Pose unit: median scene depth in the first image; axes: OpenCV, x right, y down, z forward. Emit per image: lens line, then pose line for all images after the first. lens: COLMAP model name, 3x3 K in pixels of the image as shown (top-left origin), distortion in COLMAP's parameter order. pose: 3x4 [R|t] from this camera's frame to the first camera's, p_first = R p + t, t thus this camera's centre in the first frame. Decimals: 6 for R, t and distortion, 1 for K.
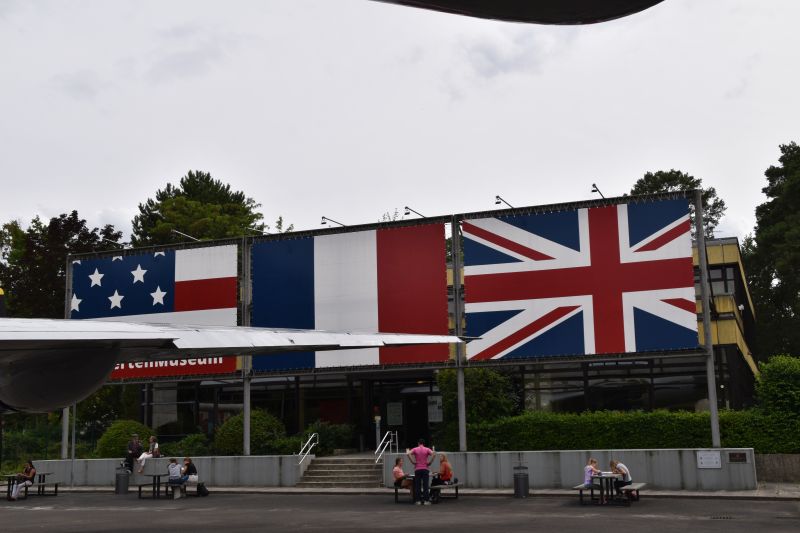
lens RADIAL K [[1002.3, 0, 399.5], [0, 1002.3, 264.6], [0, 0, 1]] dist [0.102394, 0.000000]
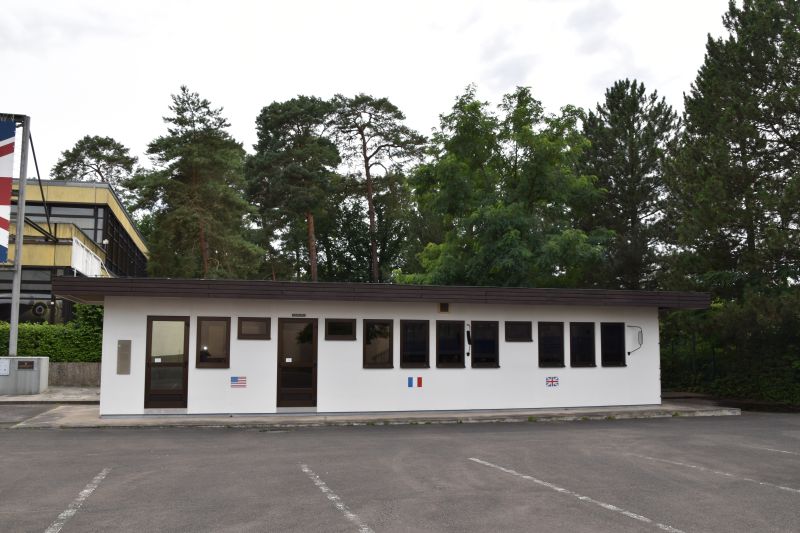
lens RADIAL K [[743.3, 0, 401.5], [0, 743.3, 268.8], [0, 0, 1]] dist [-0.030835, 0.000000]
pose [[0.811170, 0.088611, 0.578058, 0.145784], [-0.121298, 0.992451, 0.018080, 0.019169], [-0.572092, -0.084783, 0.815796, 0.106672]]
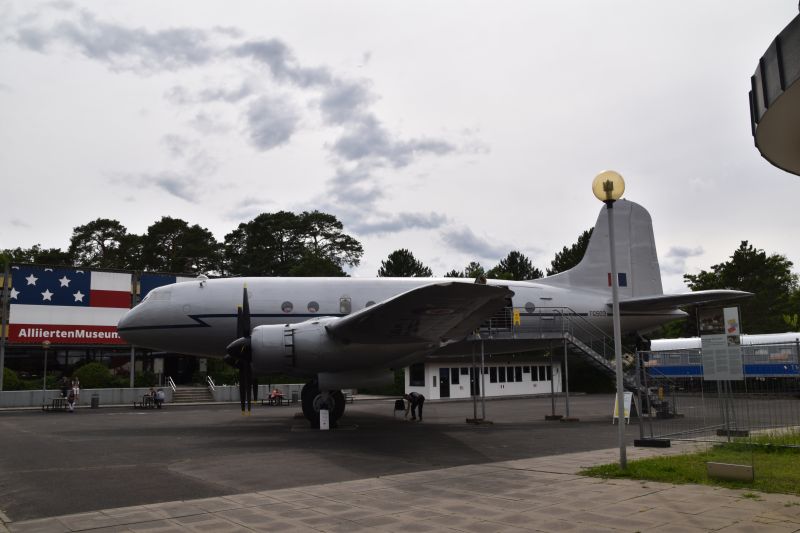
lens RADIAL K [[743.3, 0, 400.4], [0, 743.3, 267.7], [0, 0, 1]] dist [-0.030835, 0.000000]
pose [[0.514520, 0.121370, 0.848845, -1.032915], [-0.149147, 0.987510, -0.050792, -0.034935], [-0.844407, -0.100469, 0.526196, -0.121607]]
